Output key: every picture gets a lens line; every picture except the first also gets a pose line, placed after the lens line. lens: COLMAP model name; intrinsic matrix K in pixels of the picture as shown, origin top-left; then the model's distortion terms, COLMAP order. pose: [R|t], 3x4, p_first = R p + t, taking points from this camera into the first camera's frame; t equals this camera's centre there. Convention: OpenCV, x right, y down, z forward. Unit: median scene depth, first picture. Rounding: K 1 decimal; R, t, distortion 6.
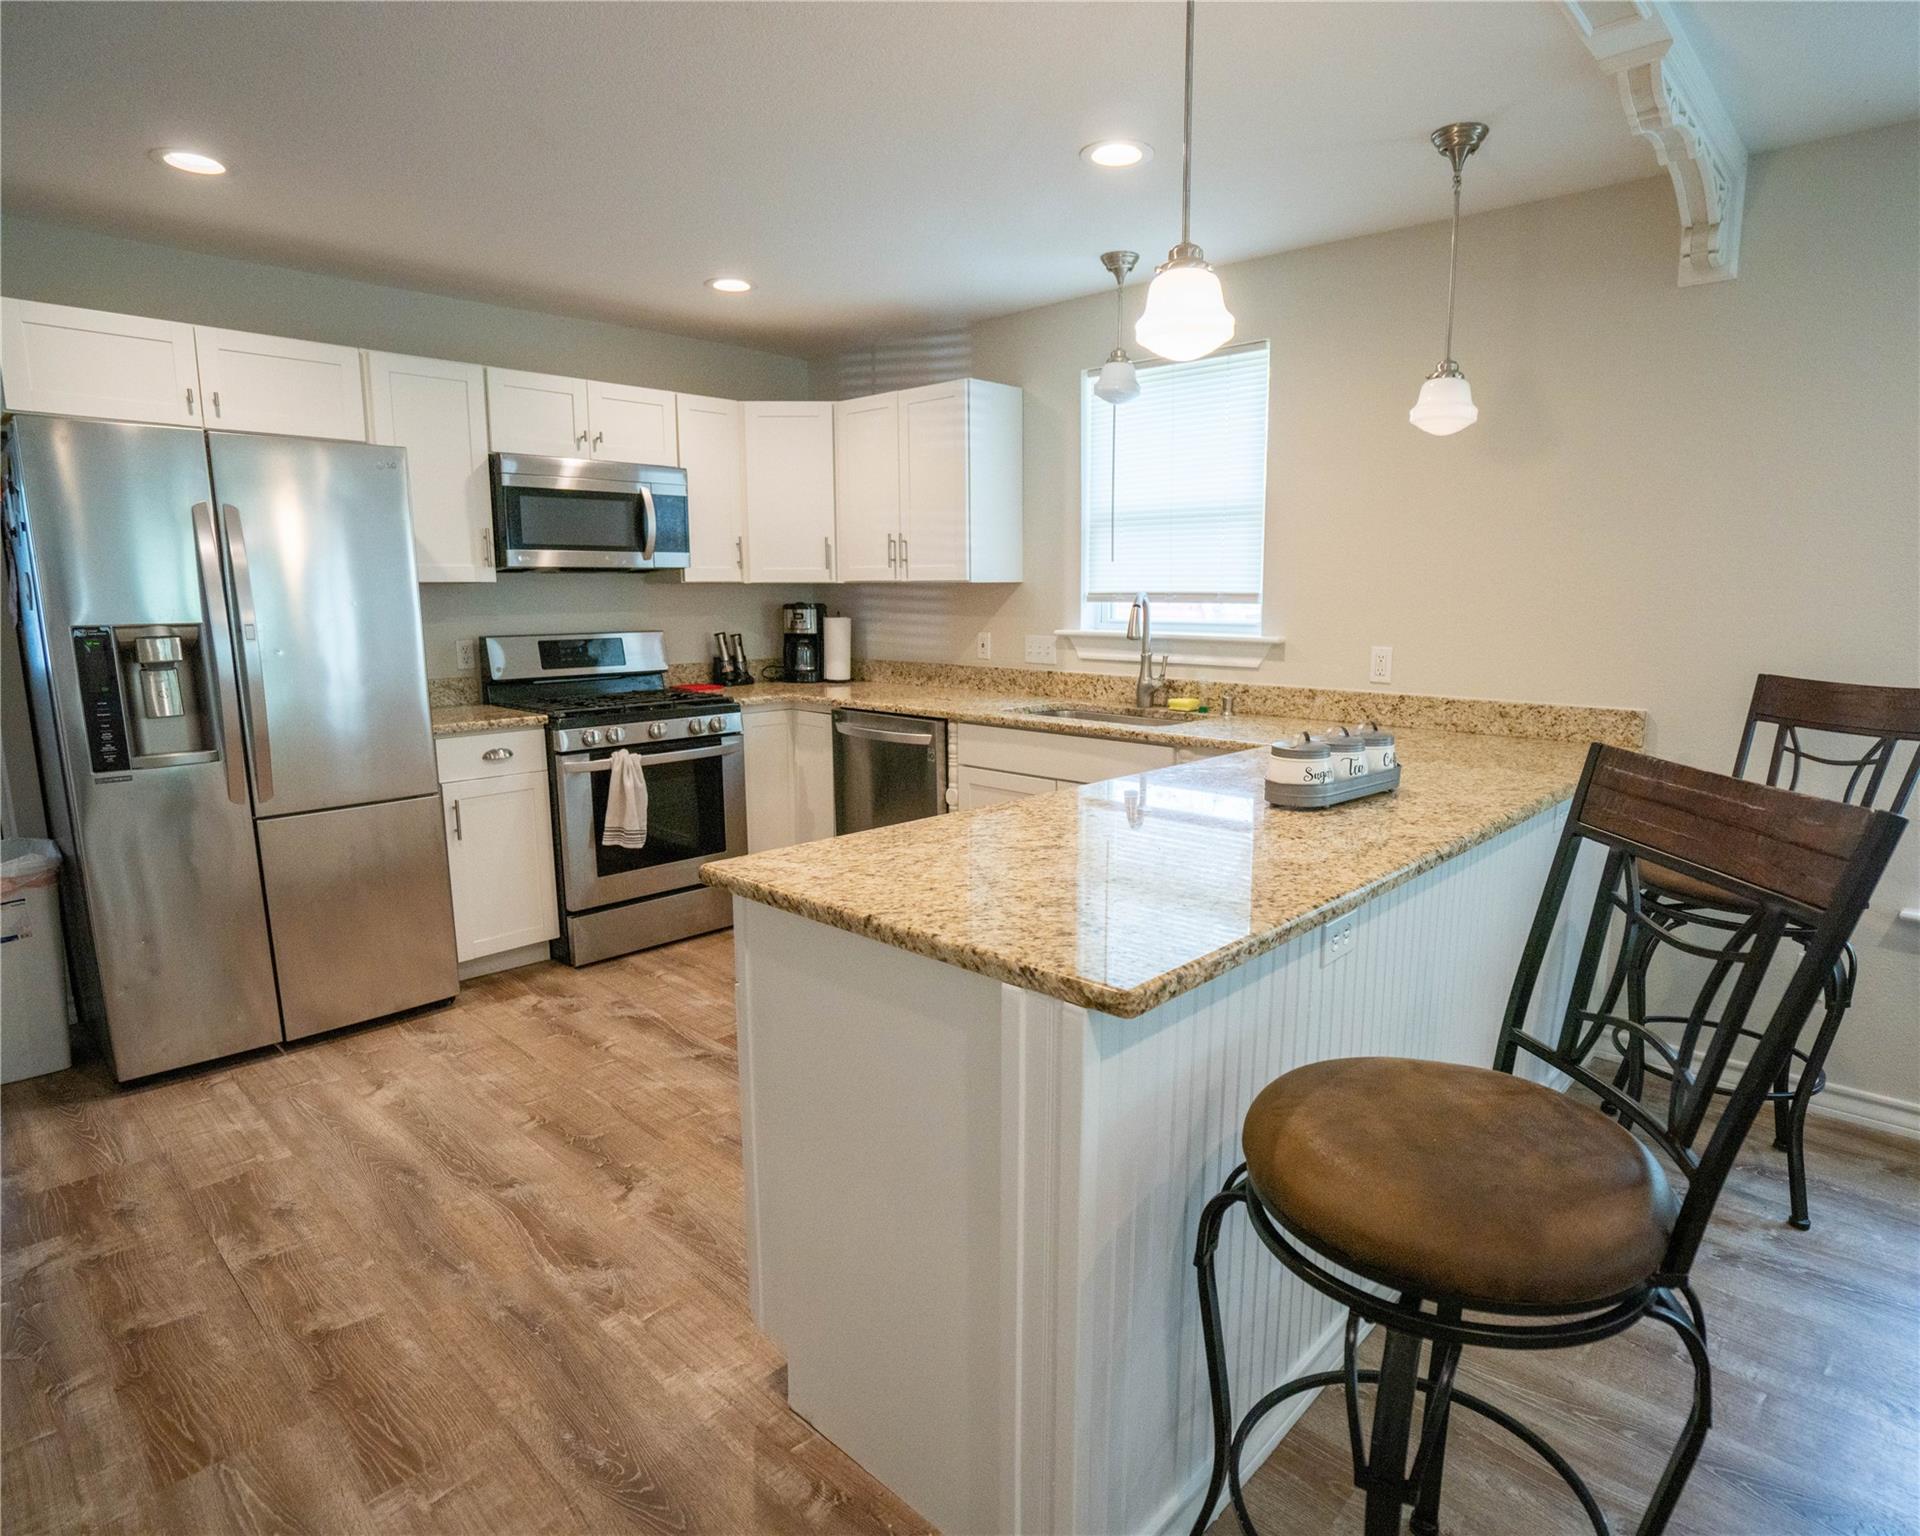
lens RADIAL K [[1066.0, 0, 960.0], [0, 1066.0, 768.0], [0, 0, 1]] dist [-0.056623, 0.026794]
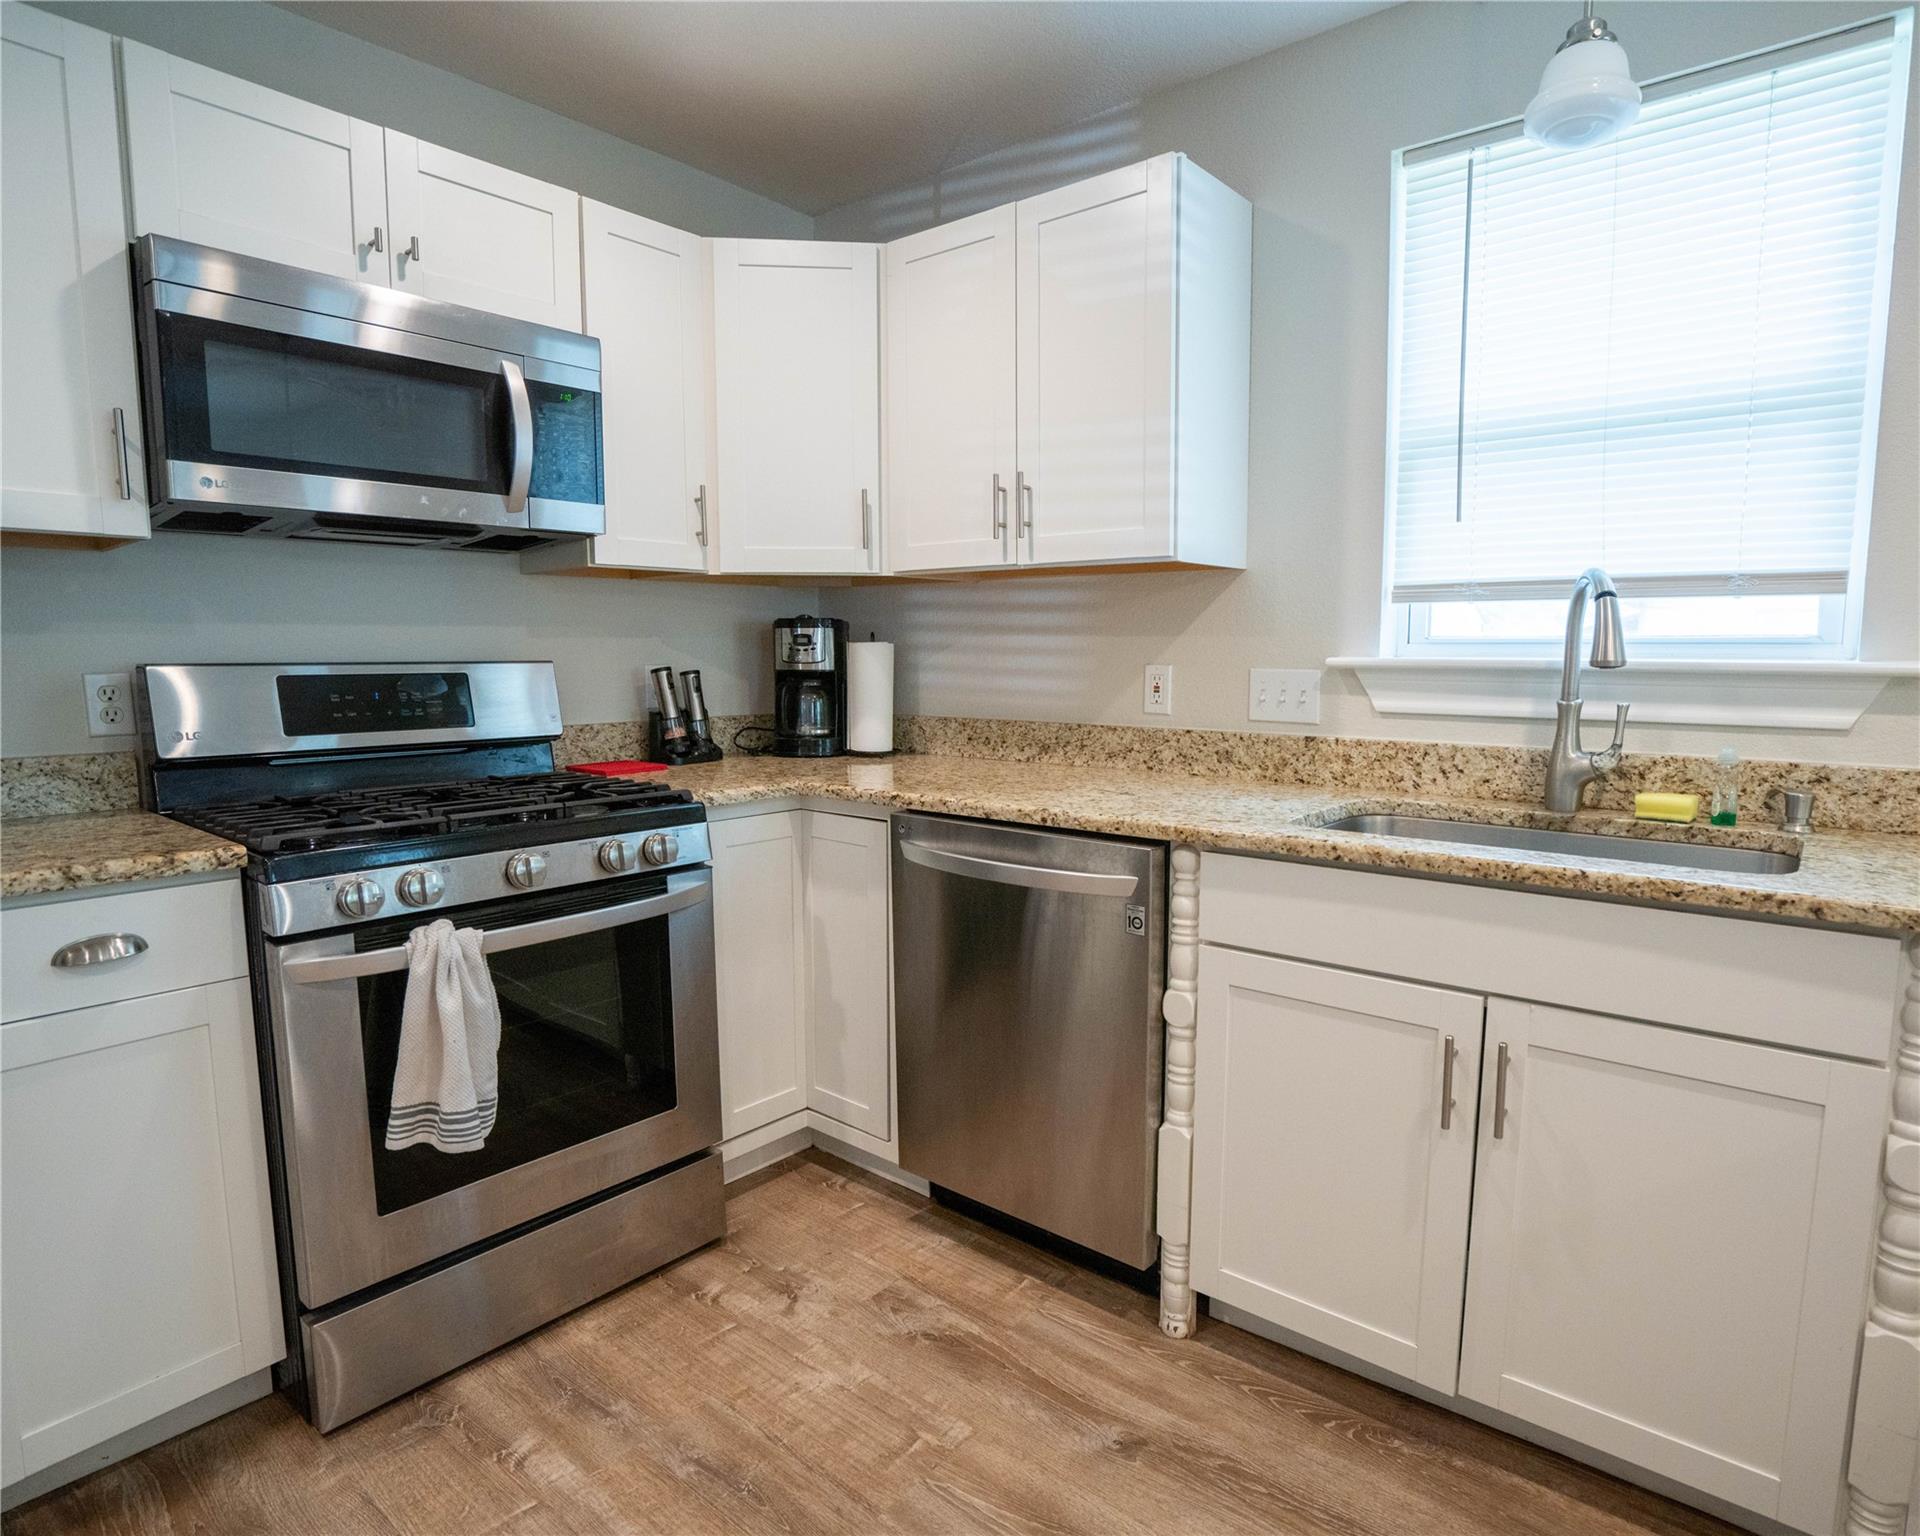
lens RADIAL K [[1086.6, 0, 978.0], [0, 1086.6, 774.4], [0, 0, 1]] dist [-0.060909, 0.024346]
pose [[0.997396, -0.005491, 0.071913, -0.118770], [0.009252, 0.998600, -0.052073, -0.047737], [-0.071526, 0.052603, 0.996051, 0.499844]]
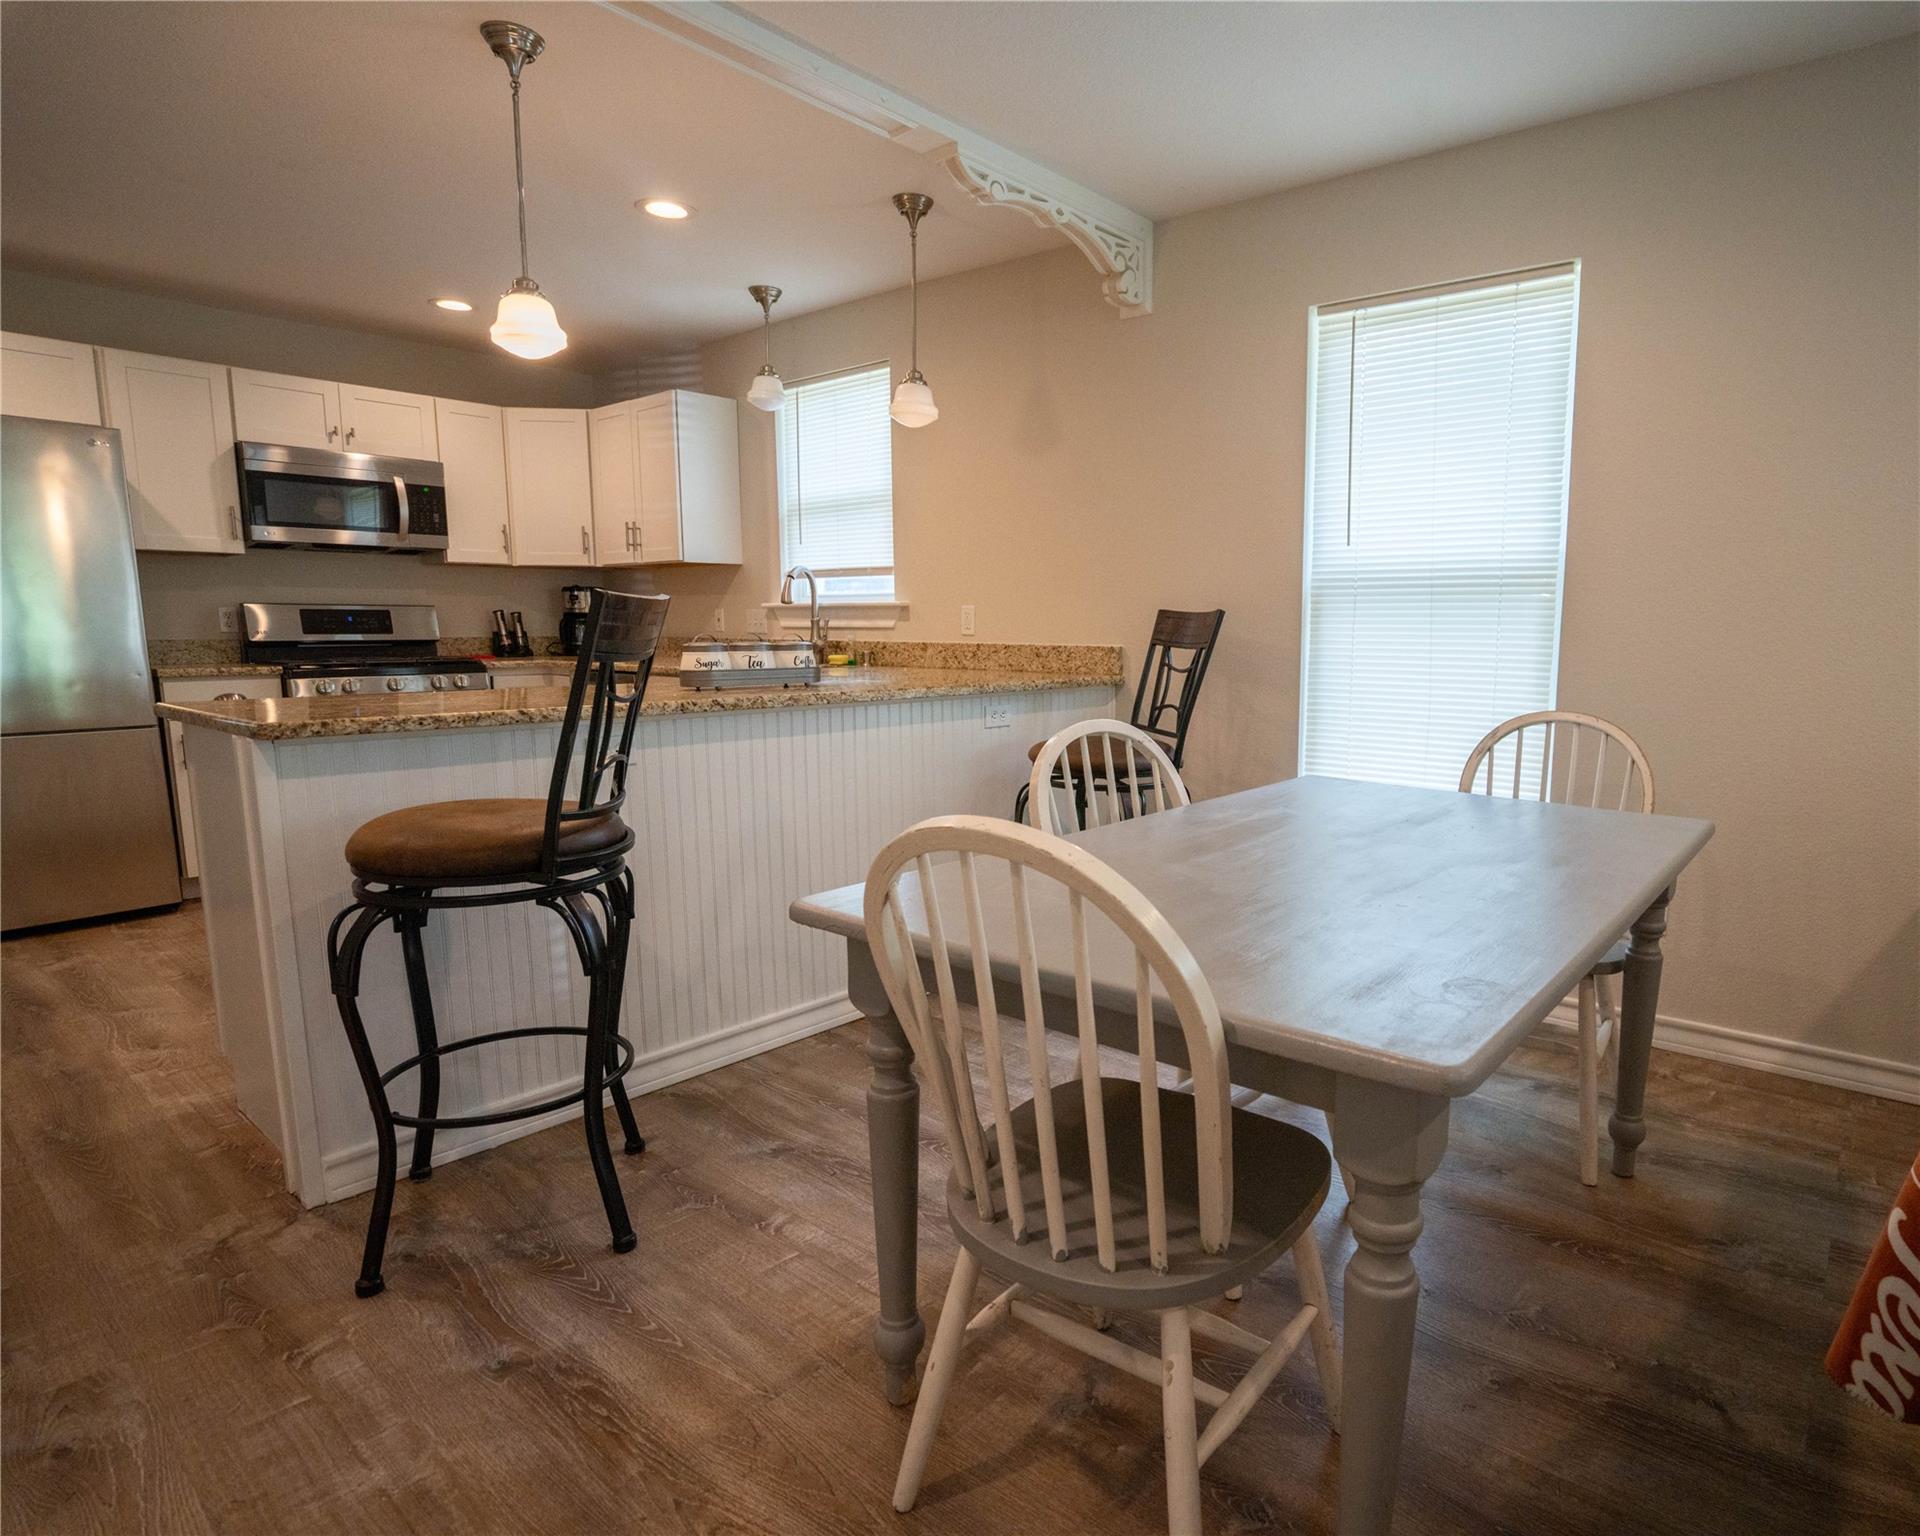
lens RADIAL K [[1054.2, 0, 1083.4], [0, 1054.2, 762.7], [0, 0, 1]] dist [-0.053873, 0.028219]
pose [[0.995419, -0.004972, 0.095476, 0.335707], [0.008051, 0.999459, -0.031900, 0.087973], [-0.095266, 0.032523, 0.994920, -0.185742]]
